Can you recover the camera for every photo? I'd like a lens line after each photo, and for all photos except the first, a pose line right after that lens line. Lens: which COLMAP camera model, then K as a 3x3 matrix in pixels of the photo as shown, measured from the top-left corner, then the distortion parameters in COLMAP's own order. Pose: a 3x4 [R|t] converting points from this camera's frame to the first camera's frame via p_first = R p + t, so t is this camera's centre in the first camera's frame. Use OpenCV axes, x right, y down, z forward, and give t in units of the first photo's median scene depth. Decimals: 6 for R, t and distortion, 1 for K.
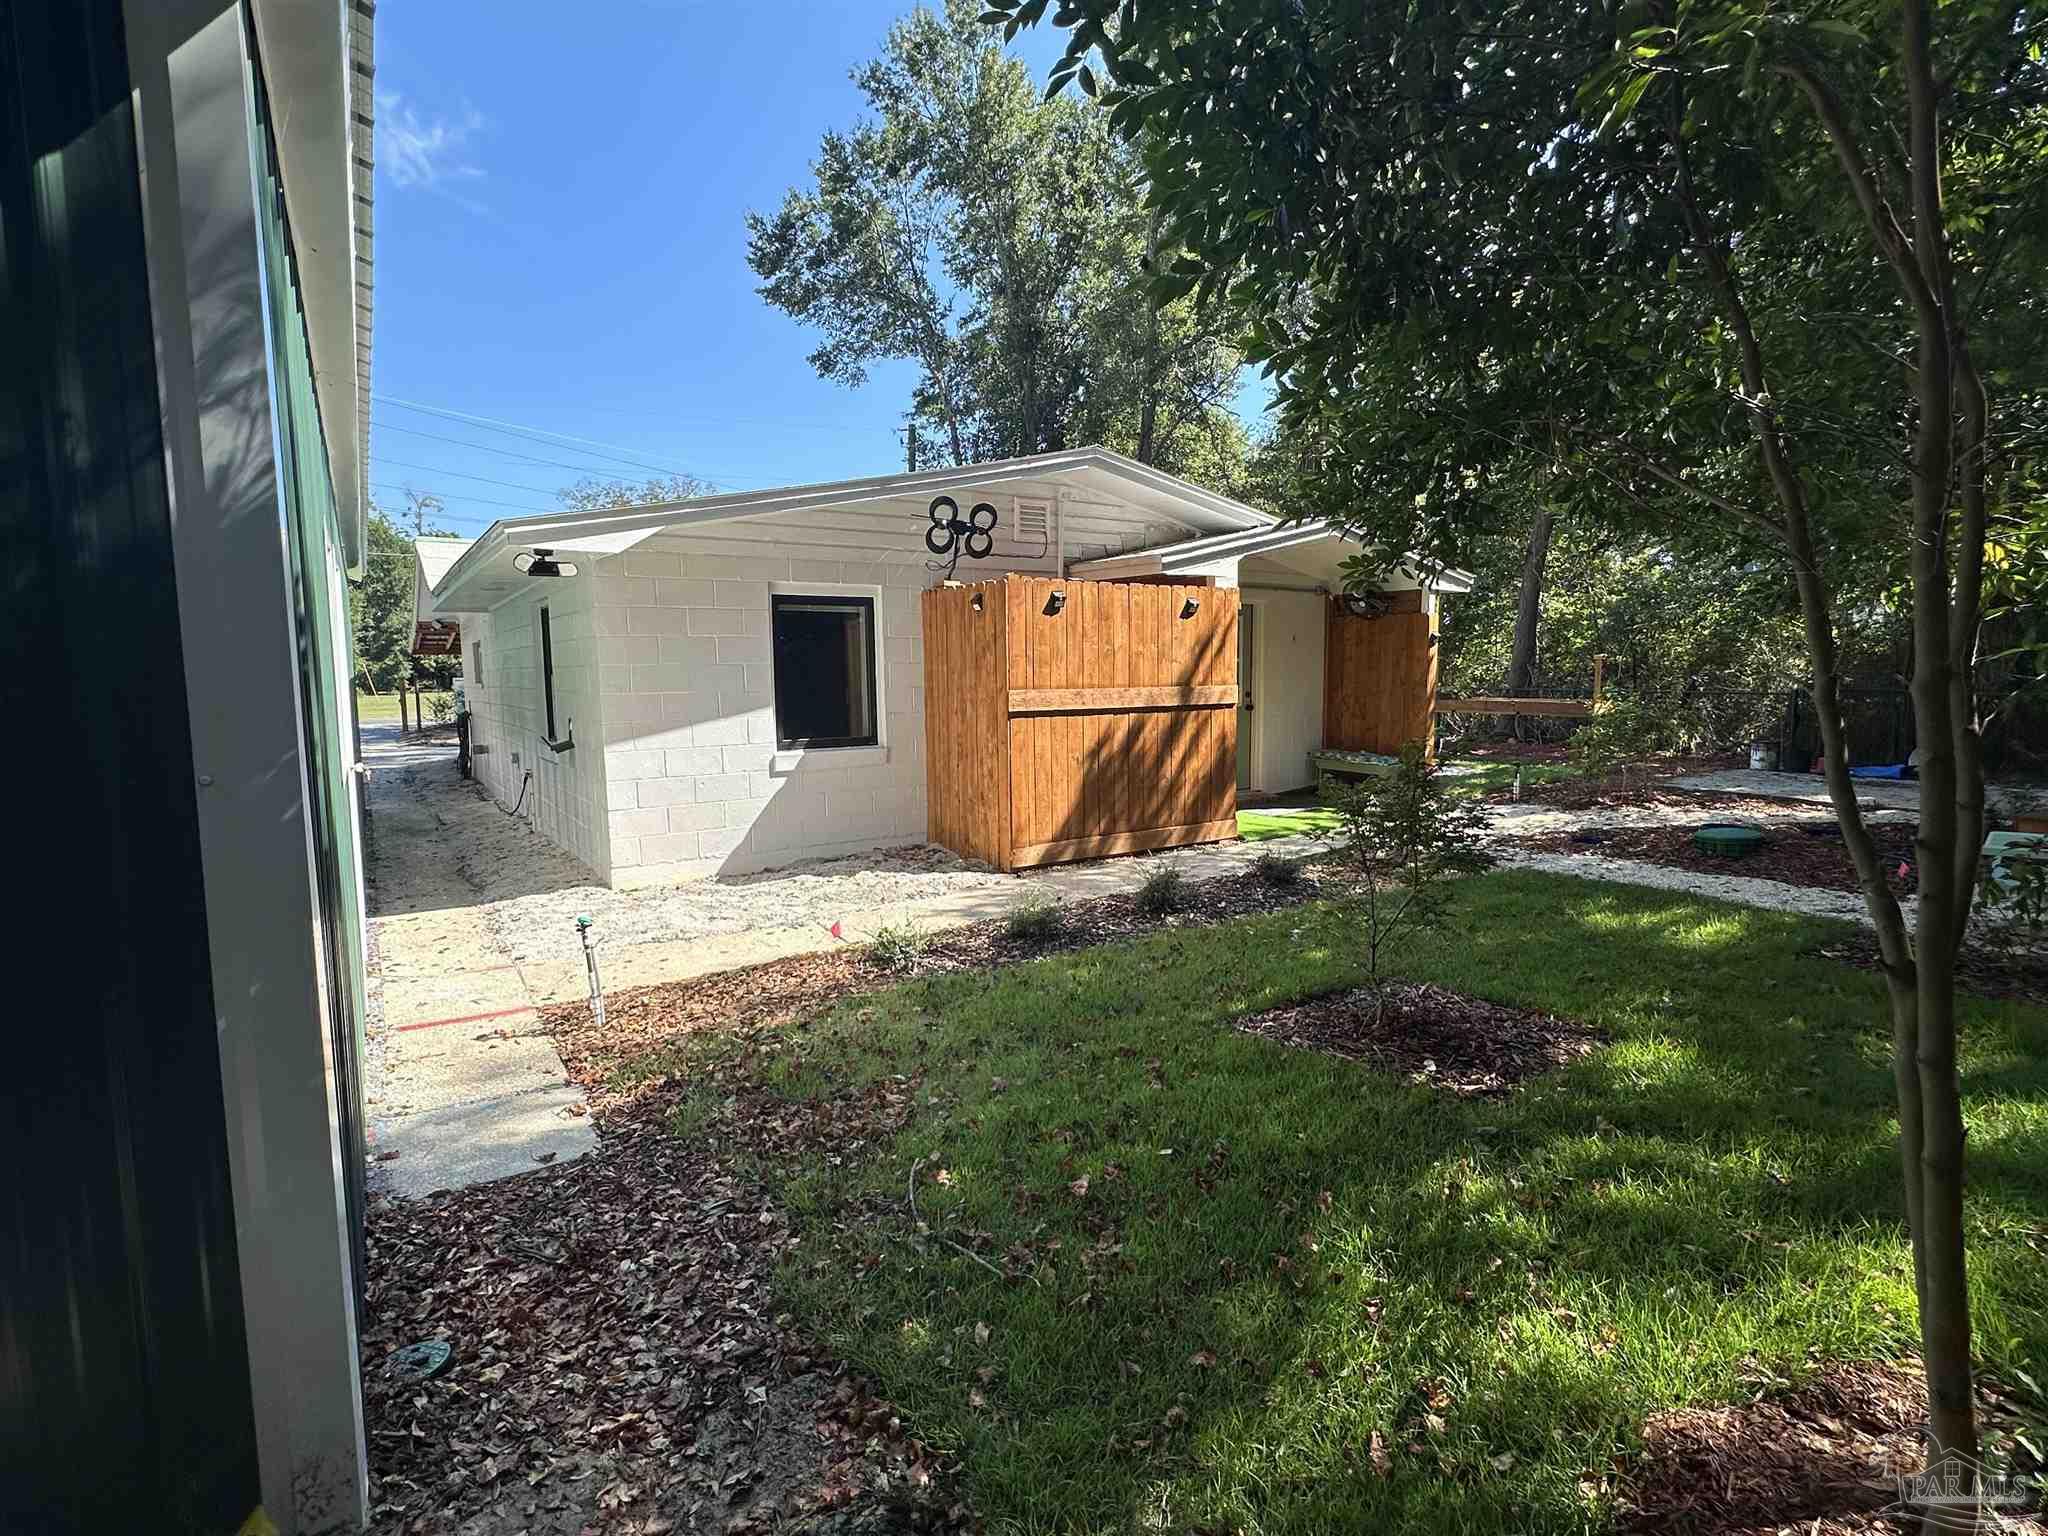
lens RADIAL K [[977.4, 0, 1025.4], [0, 977.4, 769.6], [0, 0, 1]] dist [-0.001060, -0.000157]
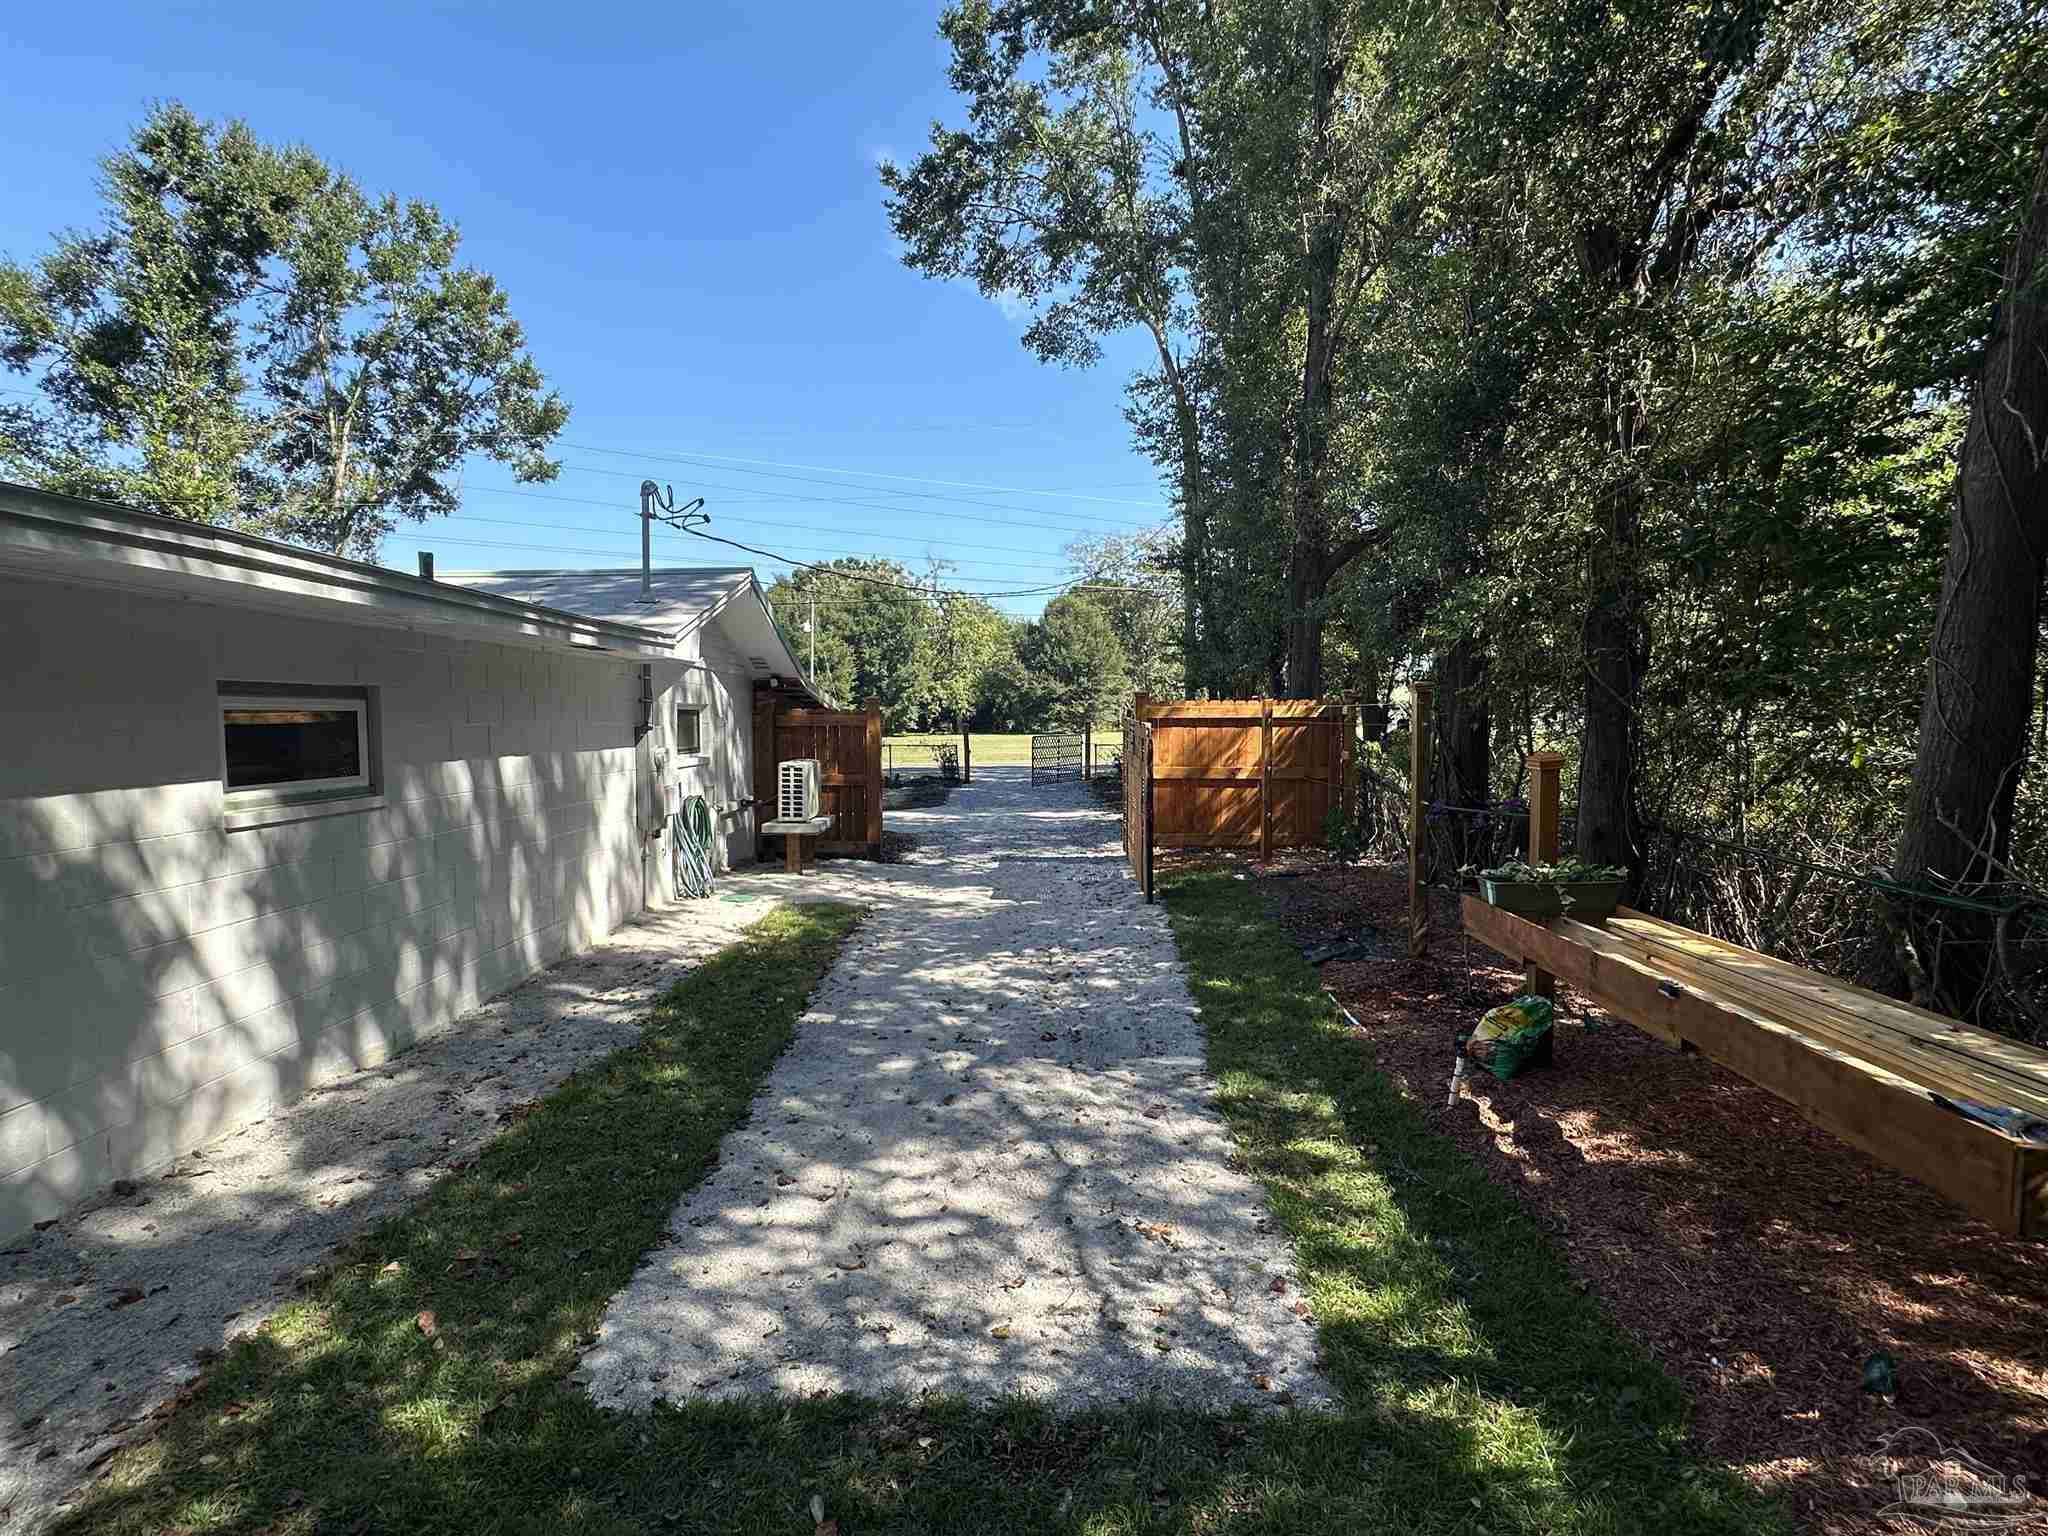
lens RADIAL K [[977.4, 0, 1025.4], [0, 977.4, 769.6], [0, 0, 1]] dist [-0.001060, -0.000157]
pose [[0.834135, 0.037104, -0.550311, 0.920069], [-0.060101, 0.997908, -0.023816, -0.190137], [0.548276, 0.052941, 0.834620, 1.360206]]
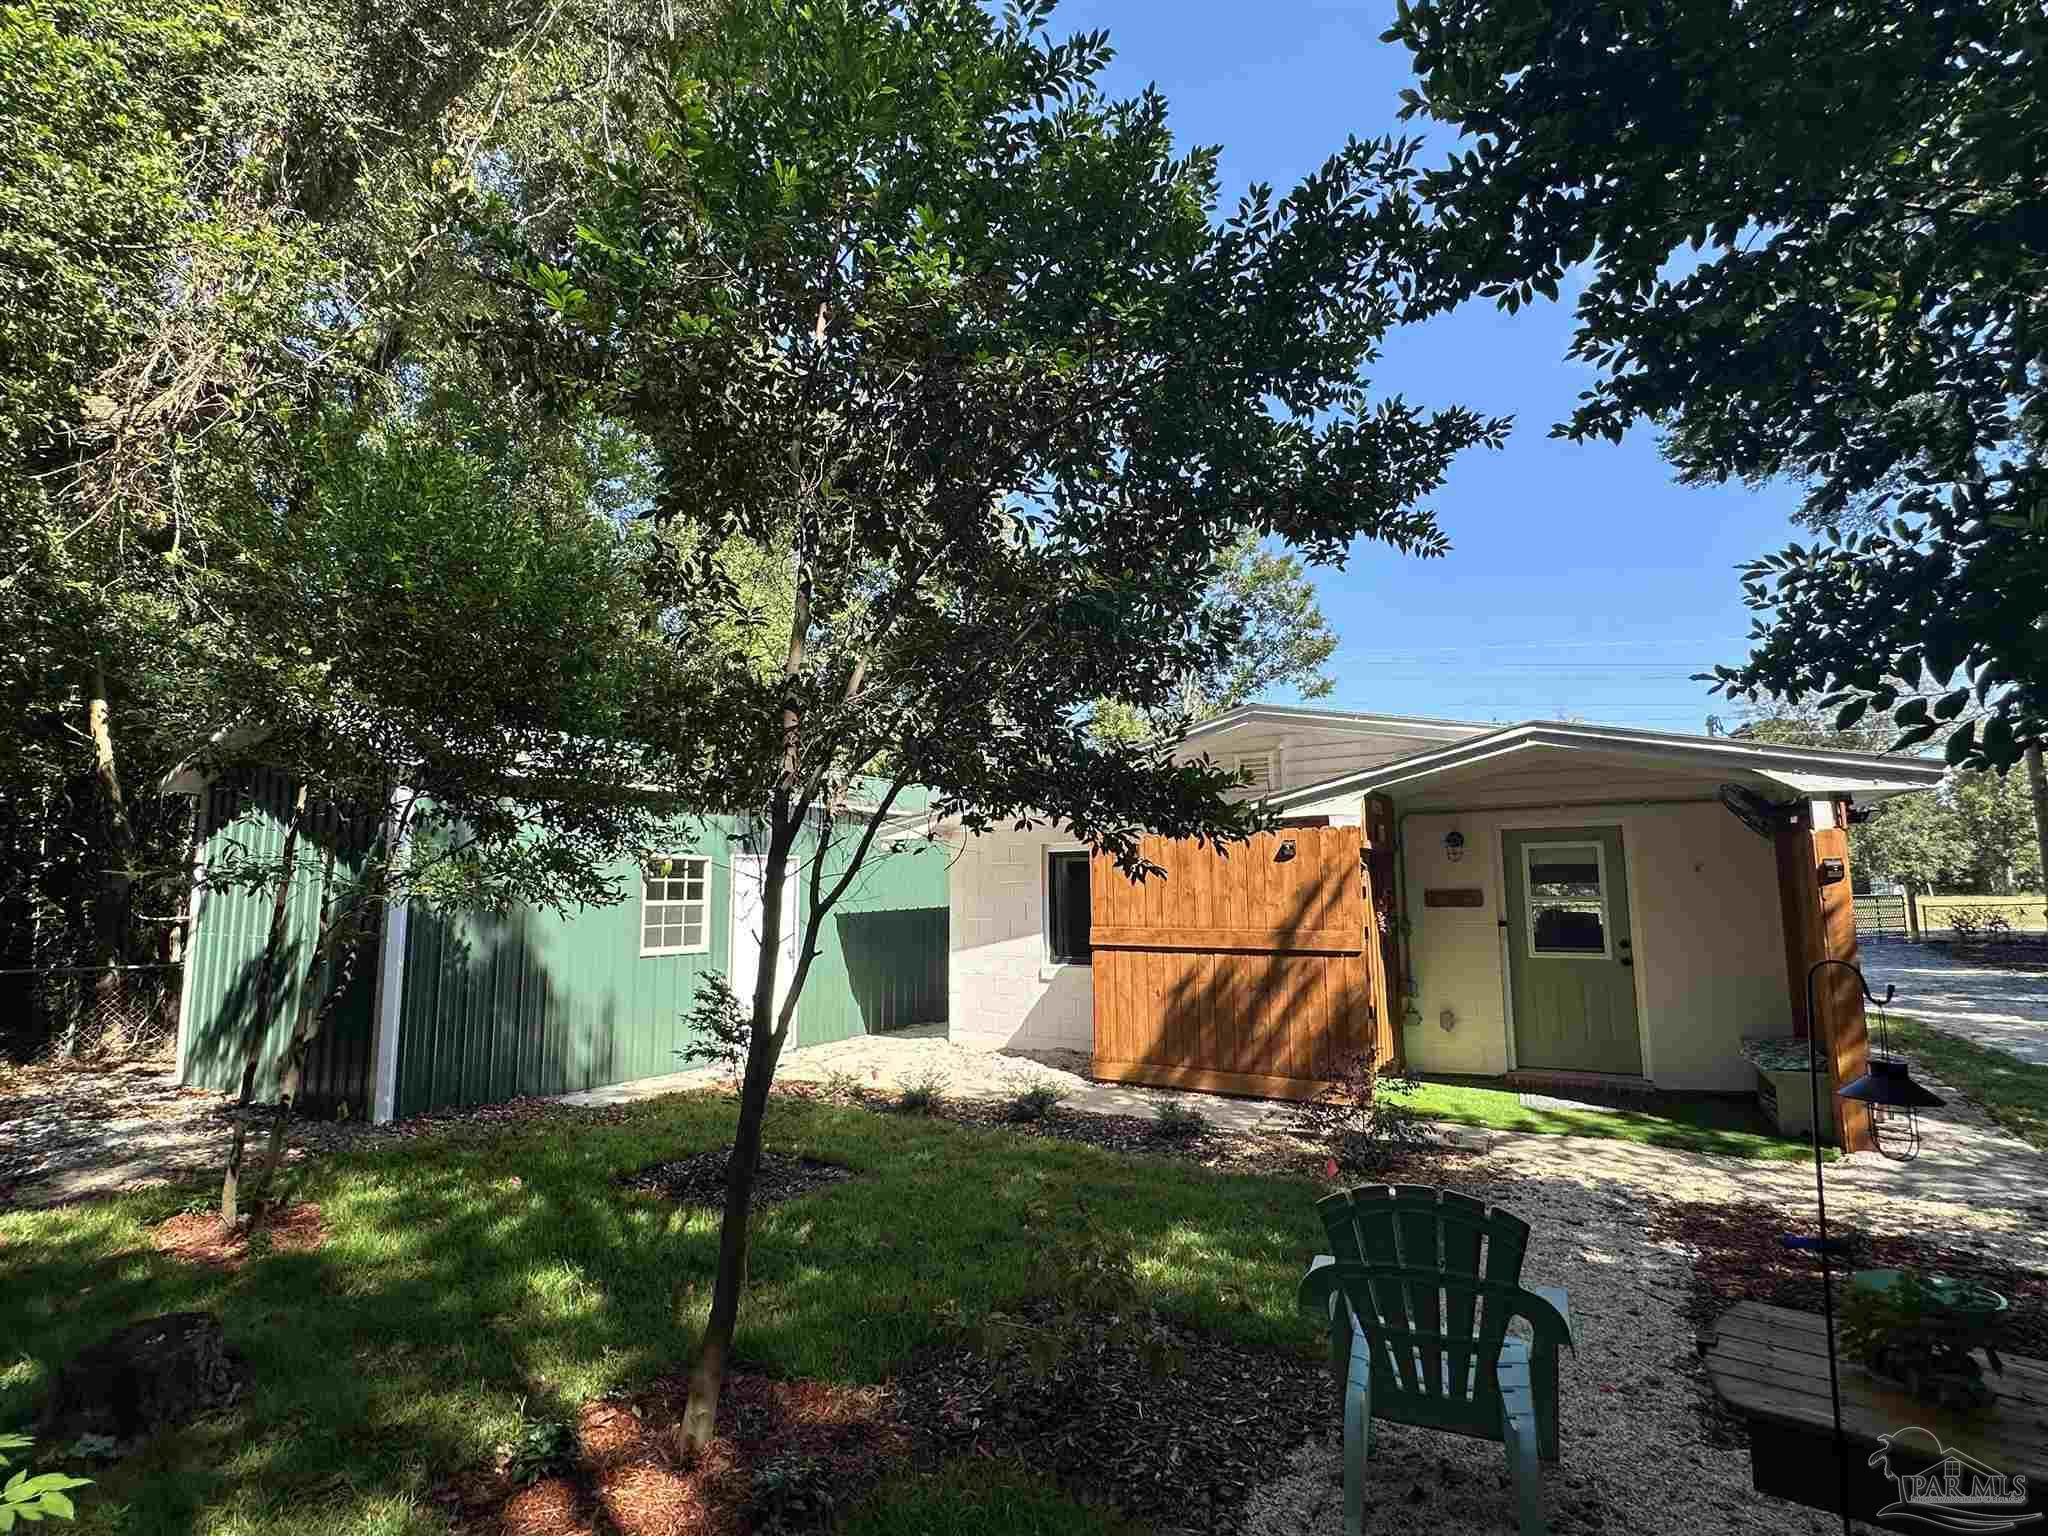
lens RADIAL K [[977.4, 0, 1025.4], [0, 977.4, 769.6], [0, 0, 1]] dist [-0.001060, -0.000157]
pose [[0.421046, -0.103296, -0.901138, 0.948647], [-0.087176, 0.984286, -0.153559, -0.070526], [0.902840, 0.143213, 0.405425, 0.344155]]
